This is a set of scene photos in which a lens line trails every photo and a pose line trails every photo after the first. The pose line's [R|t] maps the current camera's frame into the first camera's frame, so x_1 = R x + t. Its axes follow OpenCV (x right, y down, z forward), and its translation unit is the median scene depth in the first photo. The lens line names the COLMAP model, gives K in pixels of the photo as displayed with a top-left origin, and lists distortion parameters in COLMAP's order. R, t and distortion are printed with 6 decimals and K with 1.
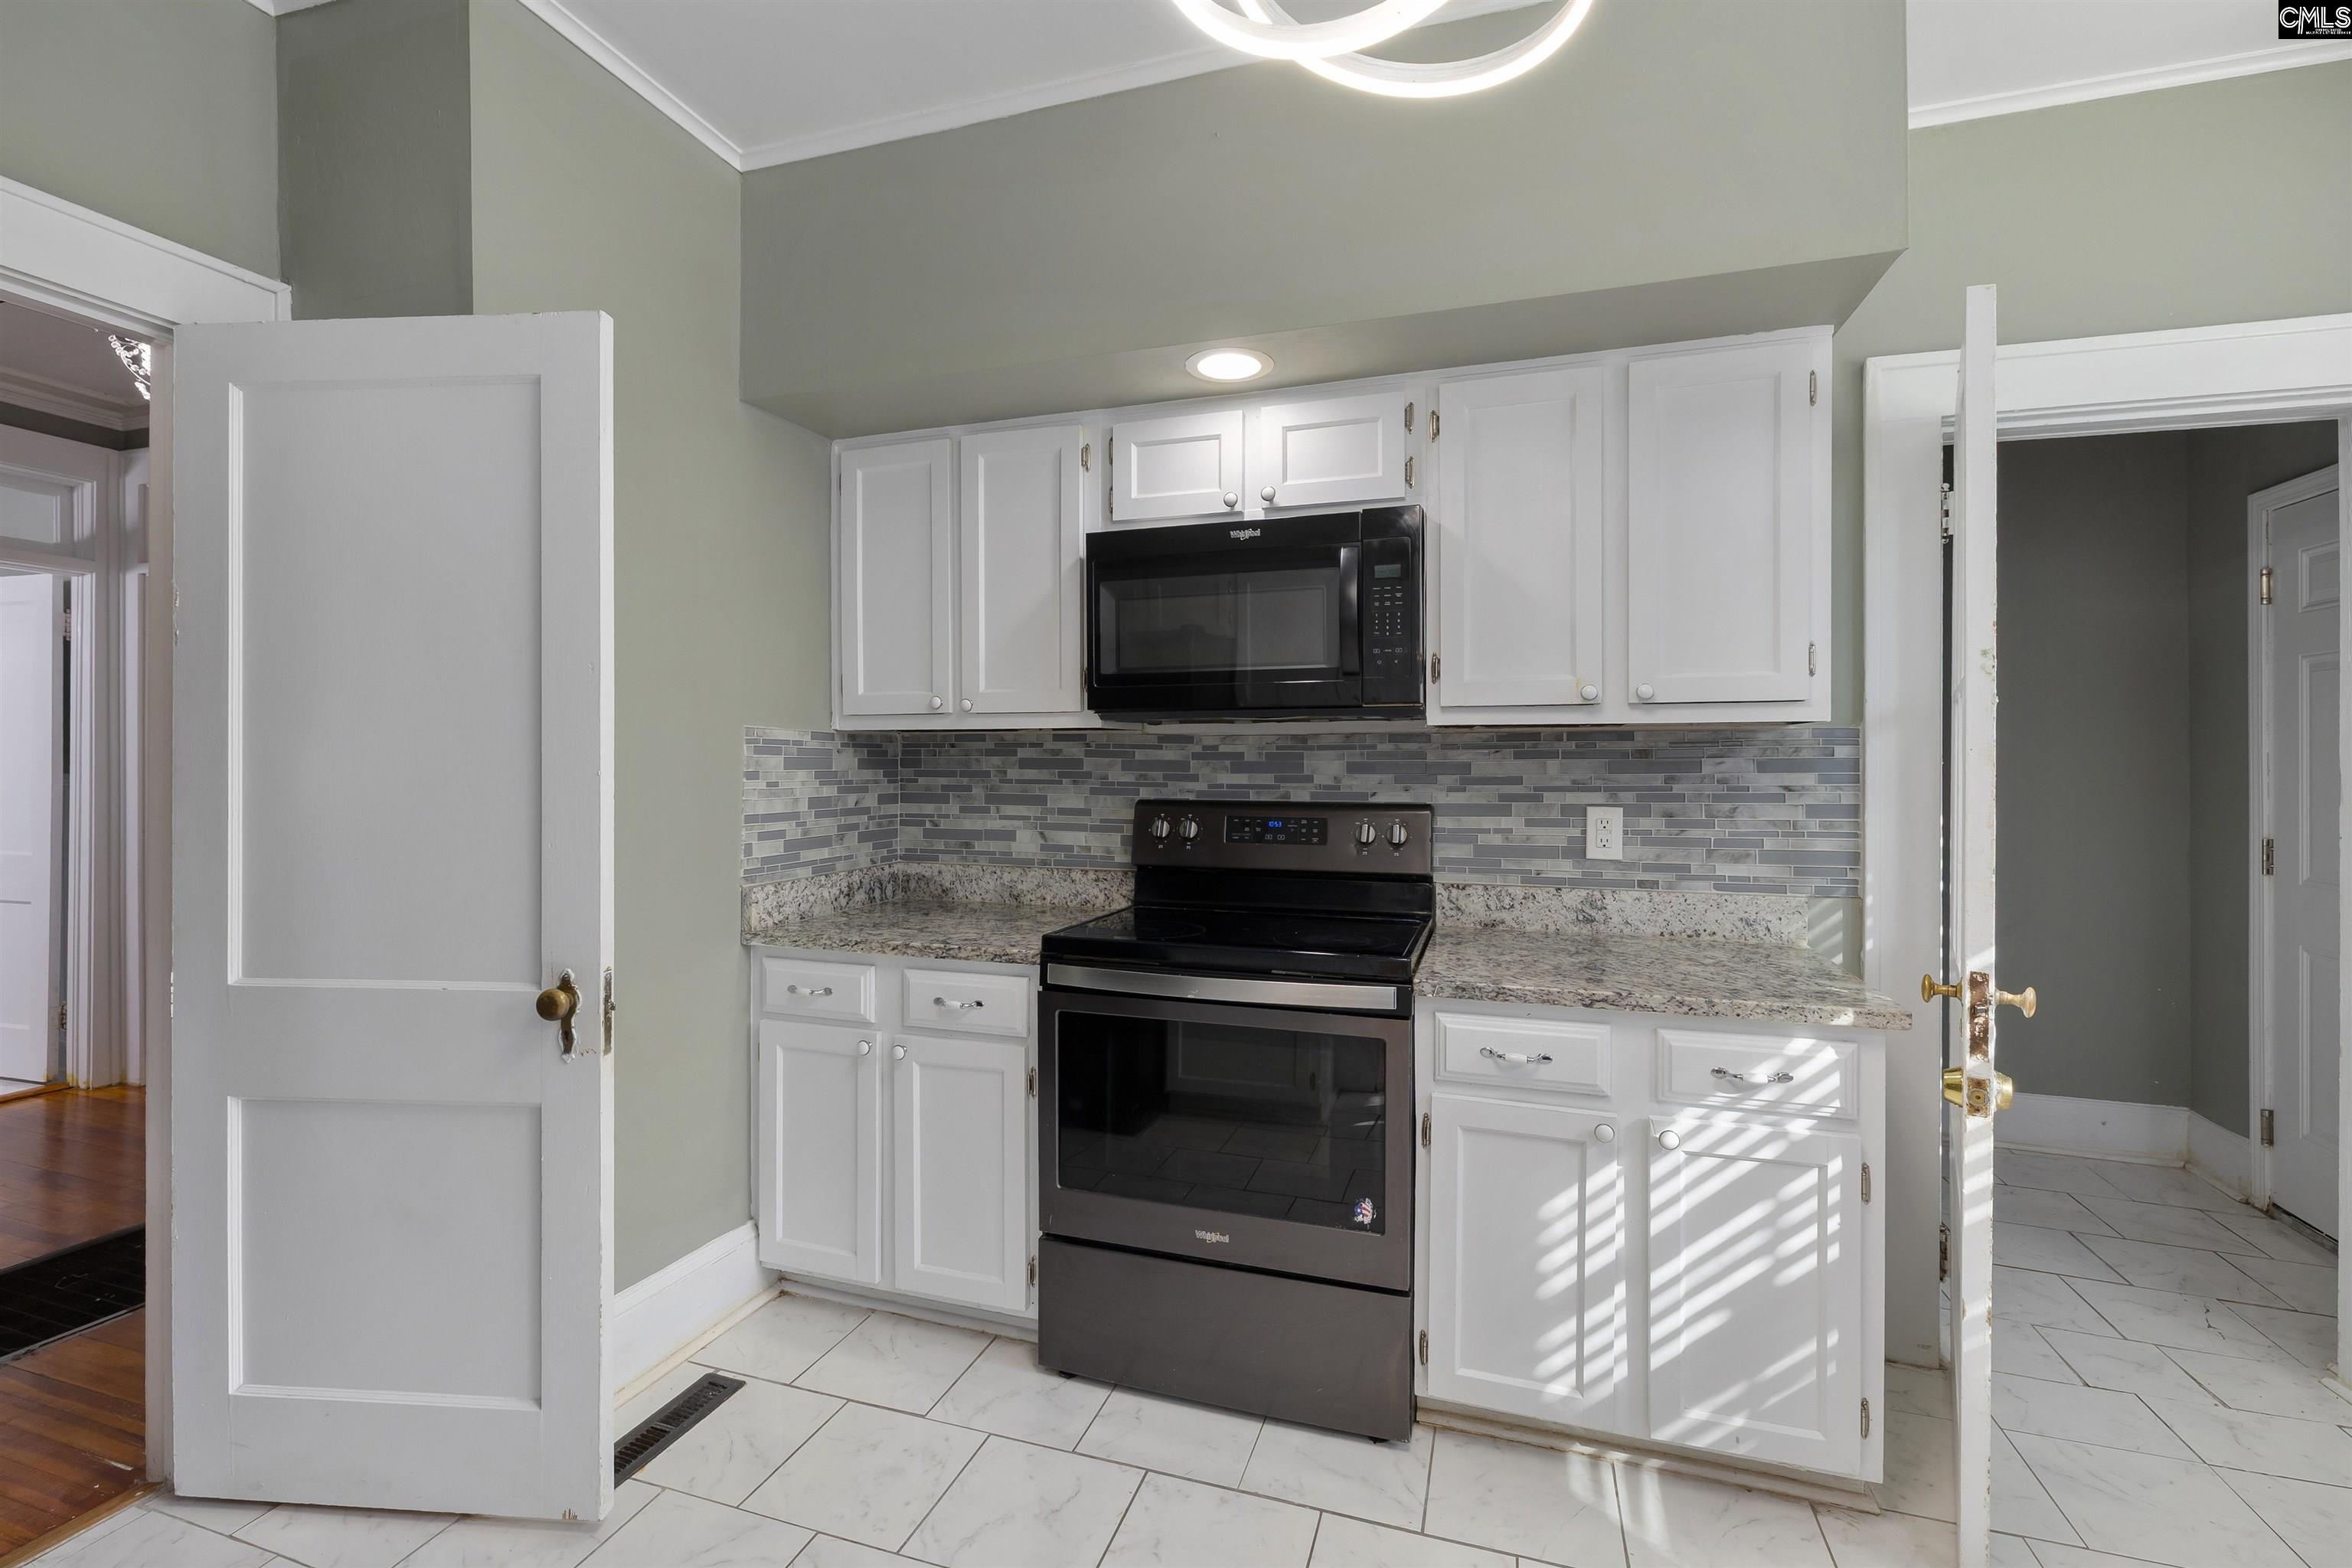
lens RADIAL K [[1029.5, 0, 1175.2], [0, 1029.5, 762.2], [0, 0, 1]] dist [0.000286, 0.000061]
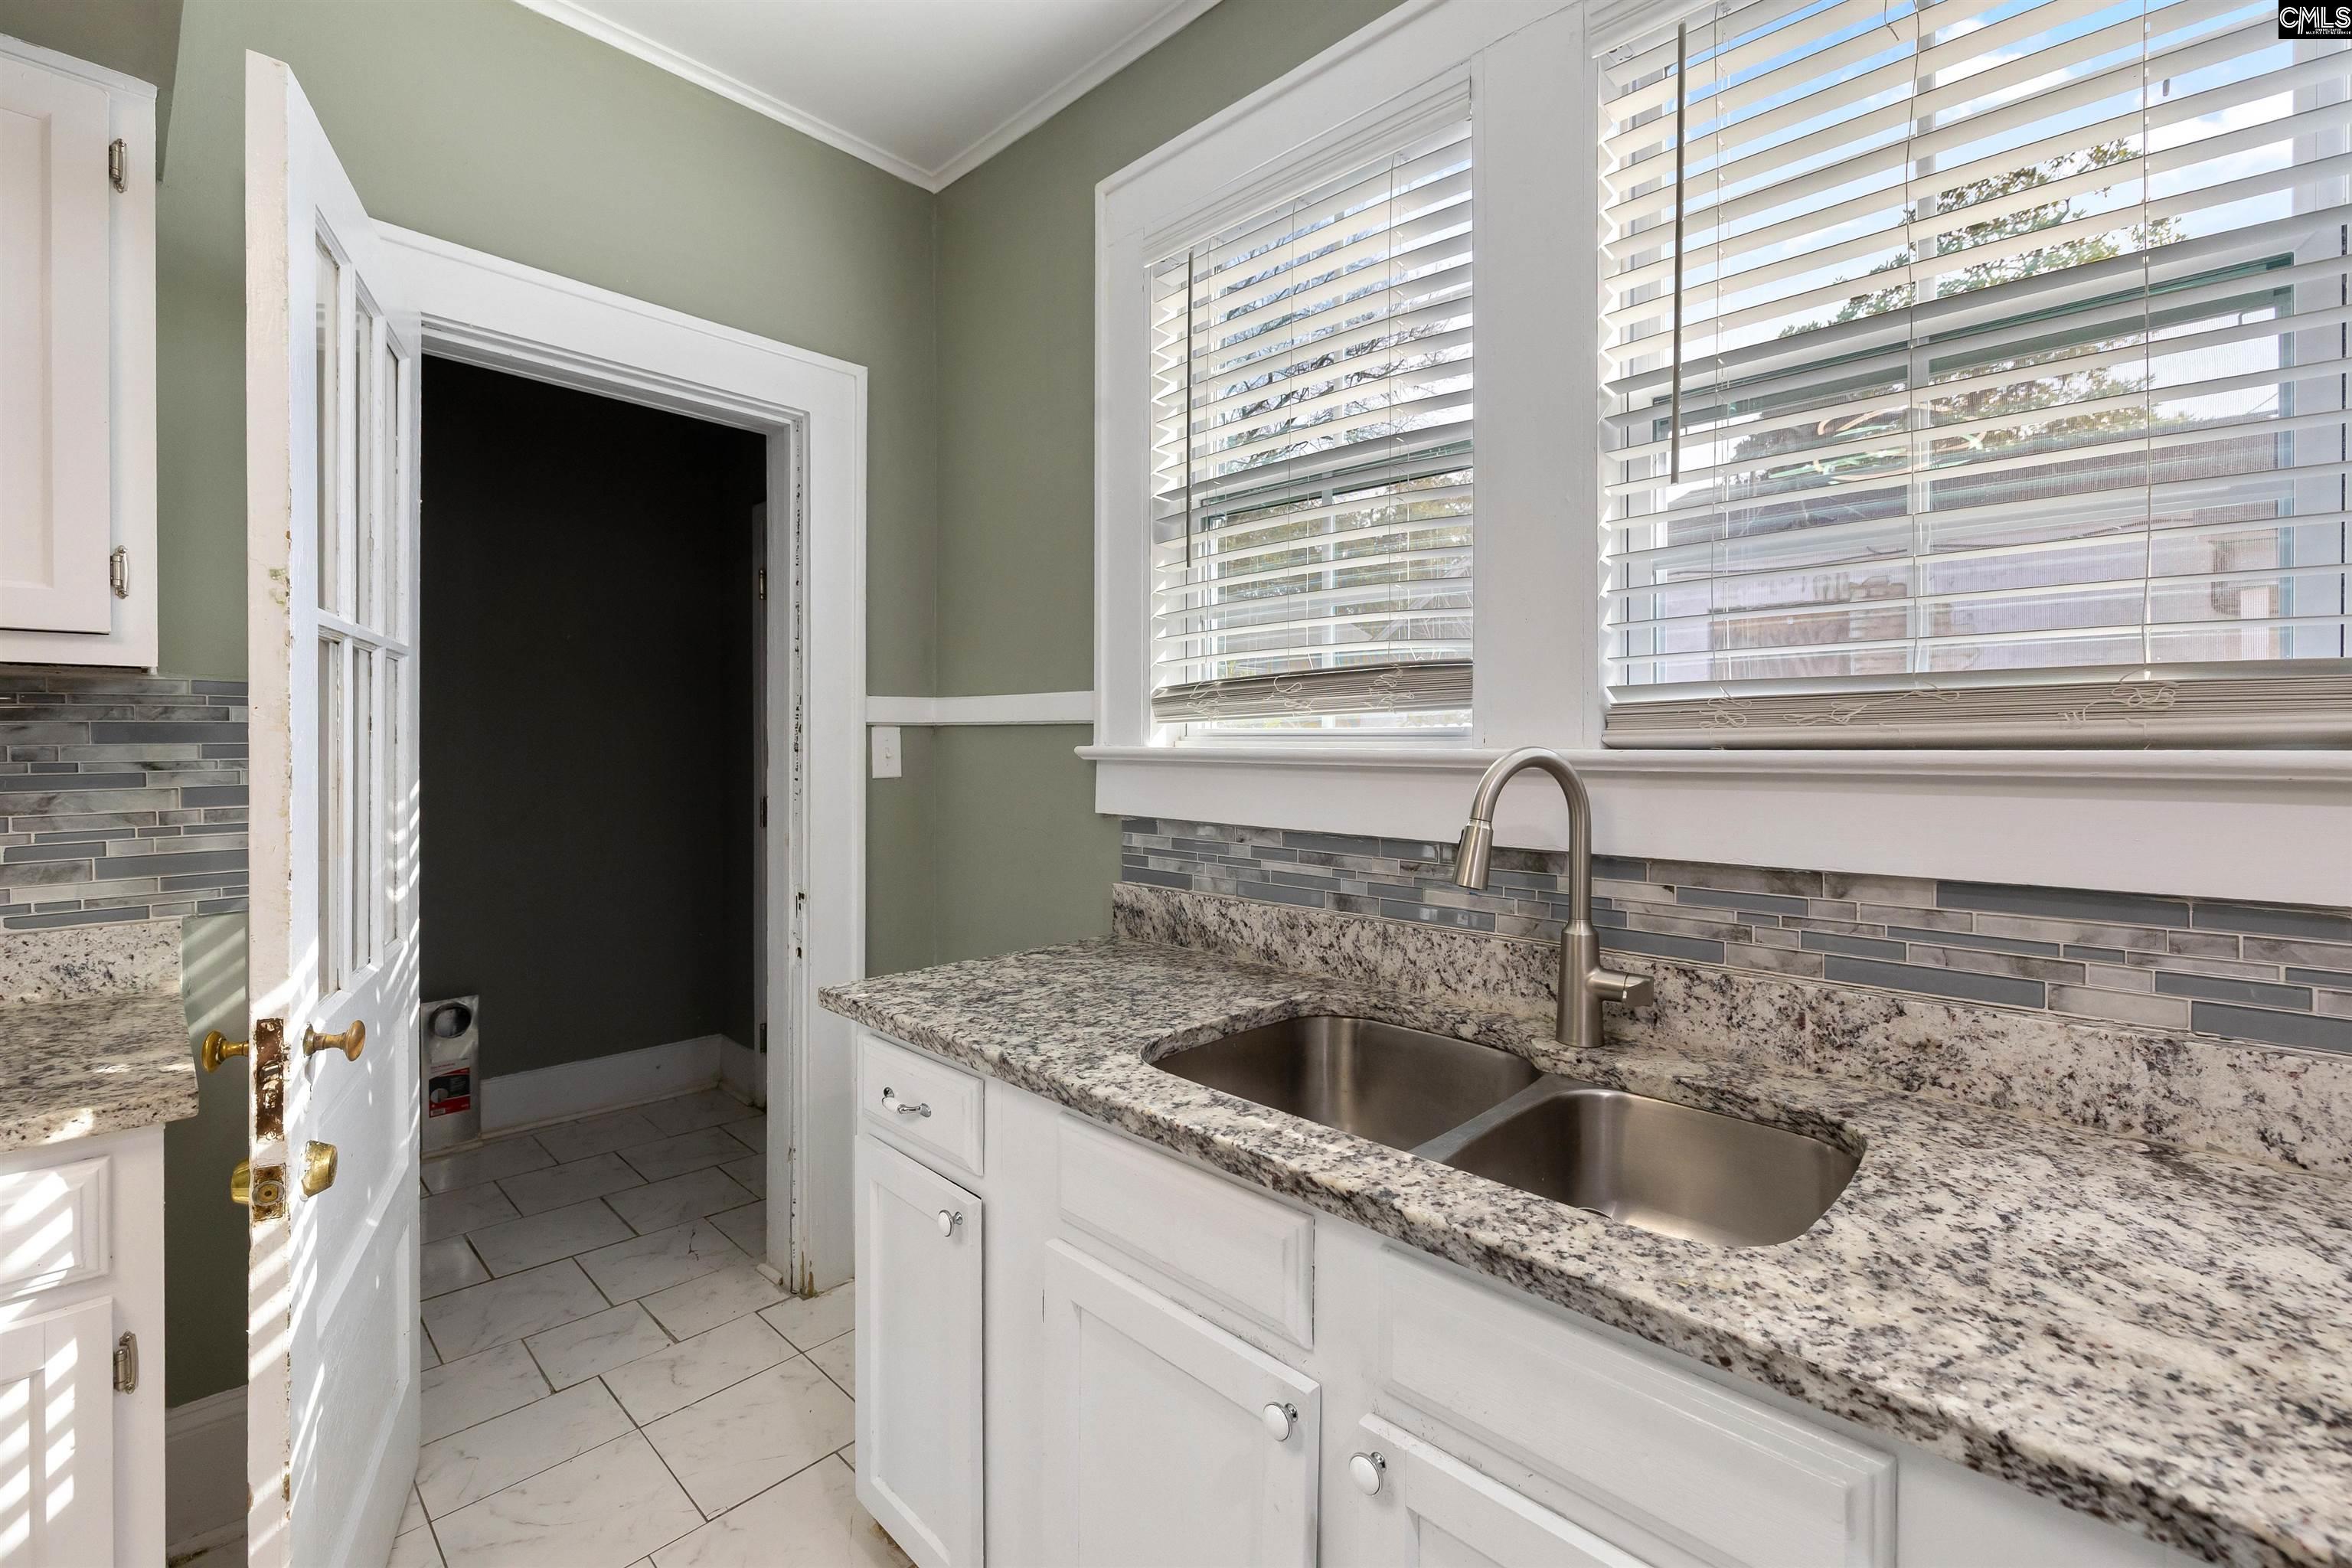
lens RADIAL K [[1002.5, 0, 1168.9], [0, 1002.5, 753.0], [0, 0, 1]] dist [0.000197, 0.000230]
pose [[0.439466, -0.012583, 0.898171, 0.267285], [-0.003491, 0.999870, 0.015716, 0.003631], [-0.898252, -0.010042, 0.439366, 0.082236]]
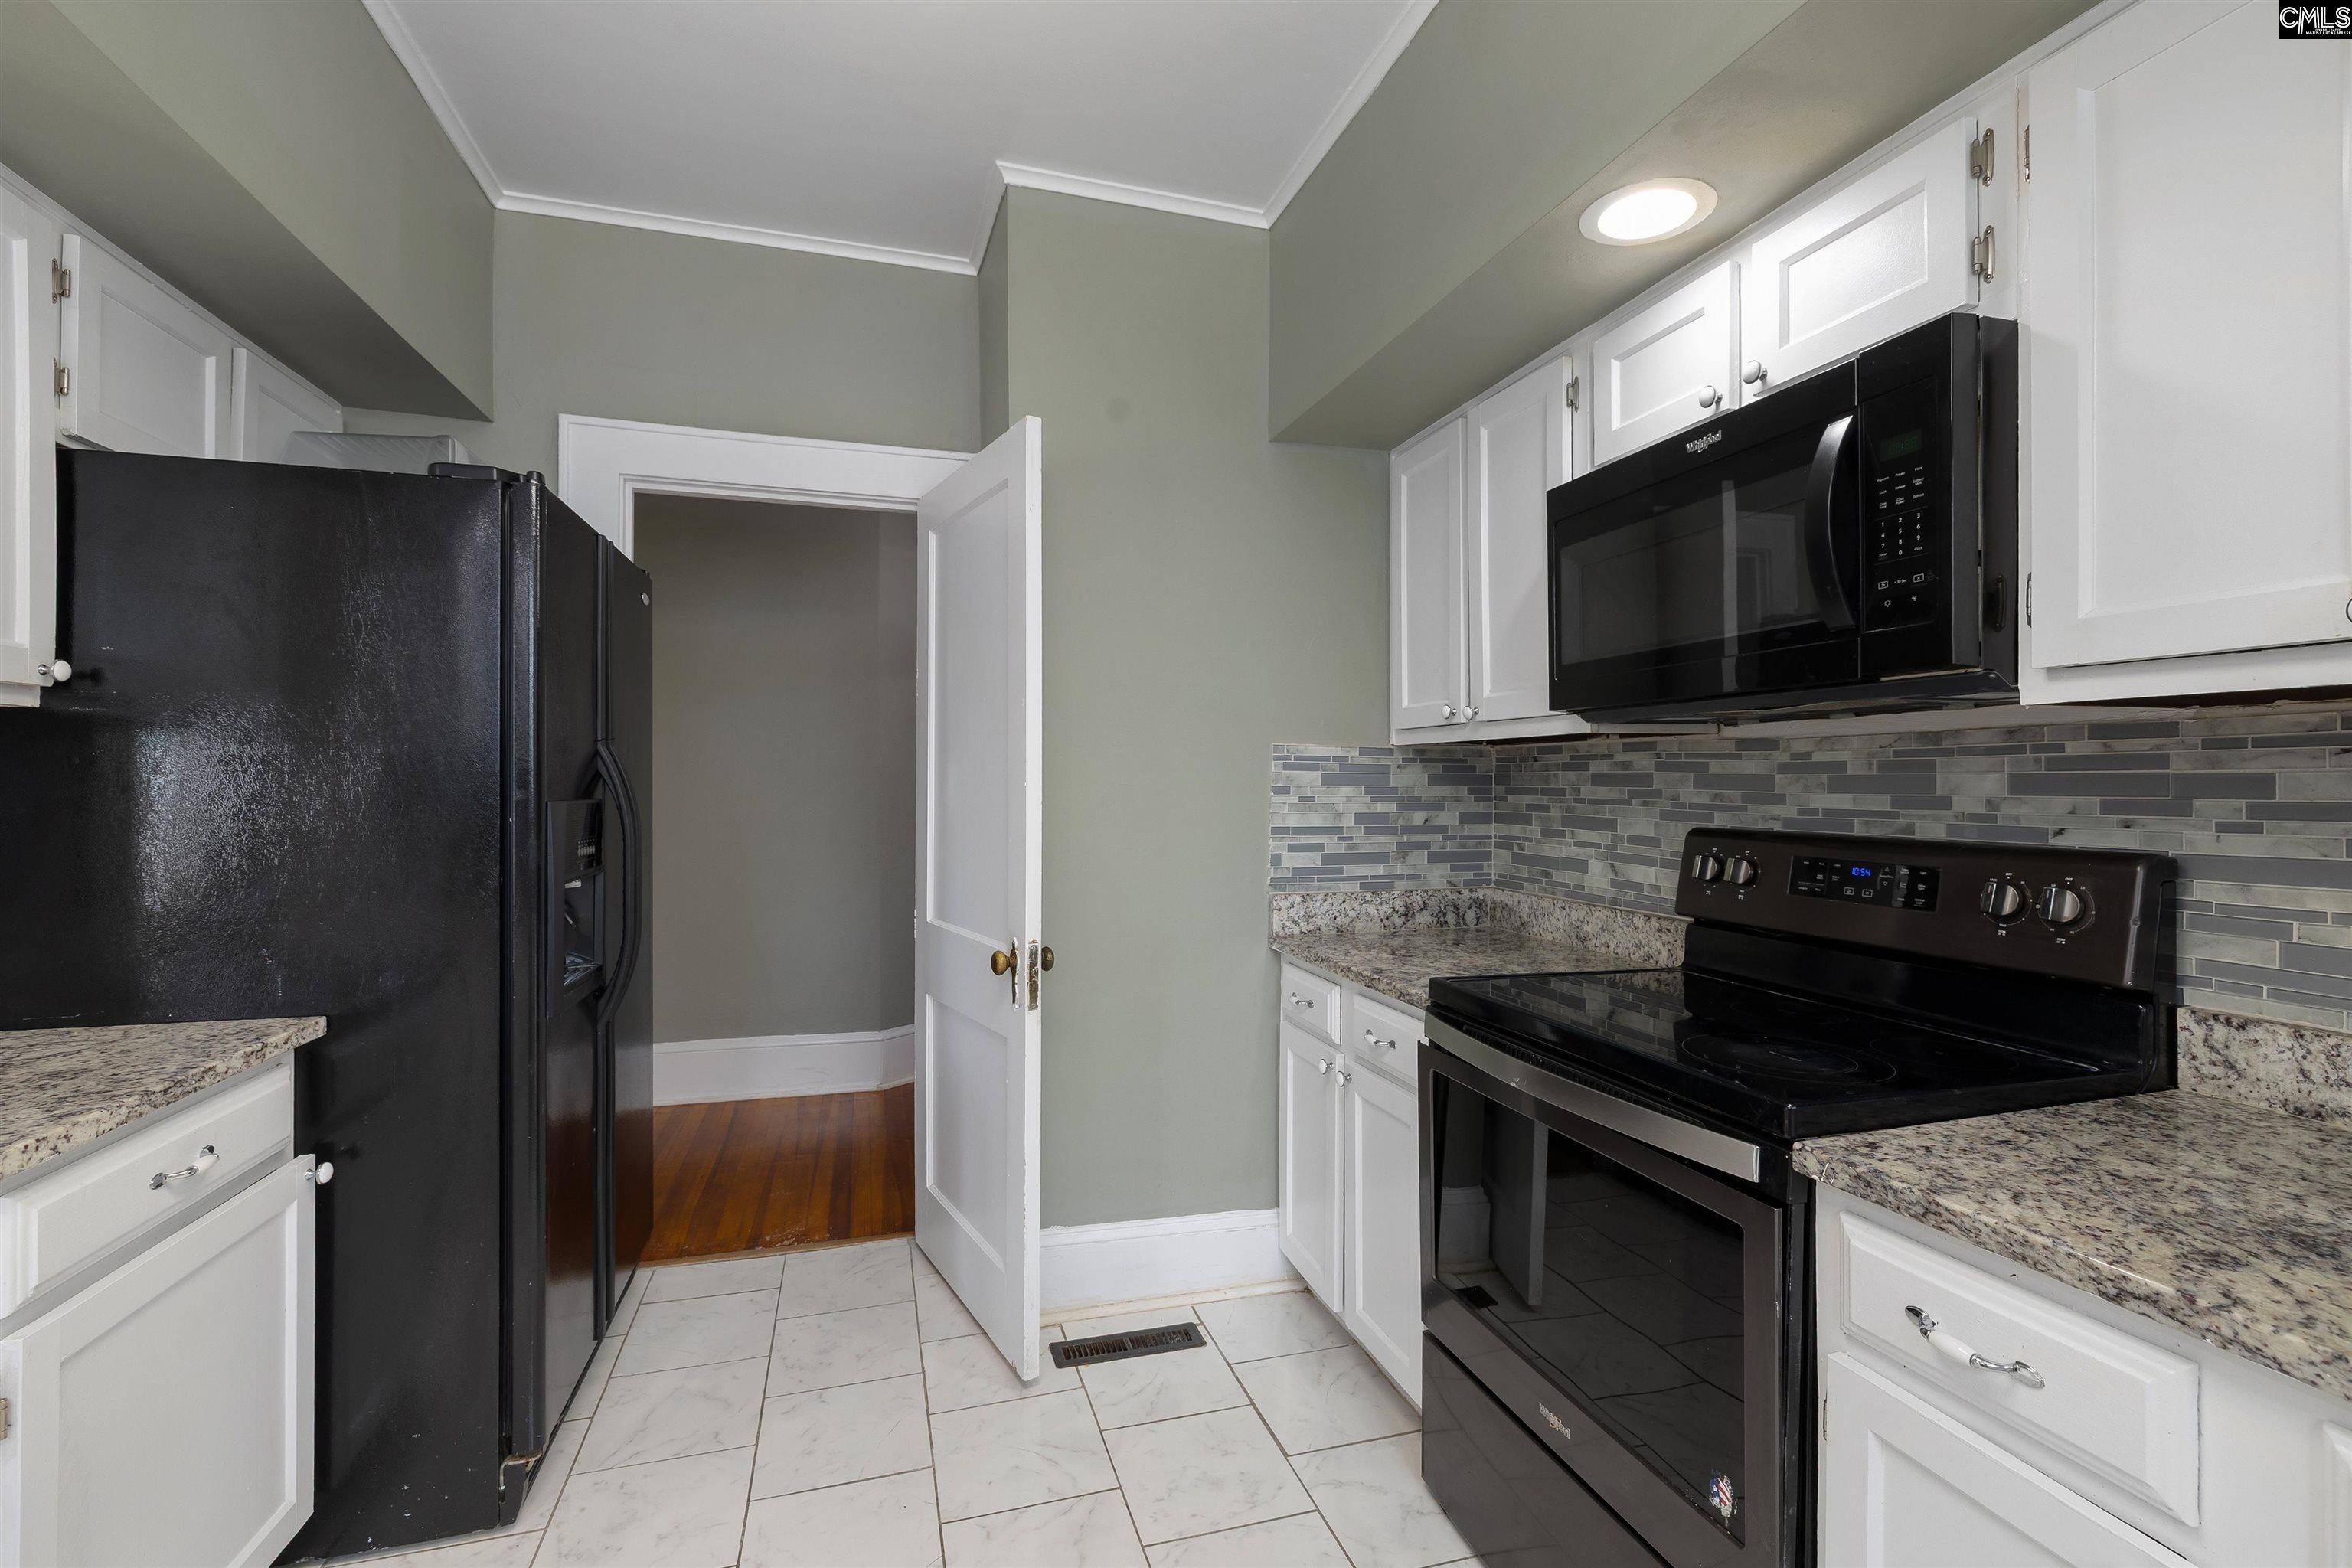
lens RADIAL K [[1039.6, 0, 1175.1], [0, 1039.6, 780.2], [0, 0, 1]] dist [-0.000174, -0.000036]
pose [[0.573769, -0.000779, -0.819017, 0.394852], [-0.002632, 0.999993, -0.002795, 0.005830], [0.819013, 0.003759, 0.573763, 0.285398]]
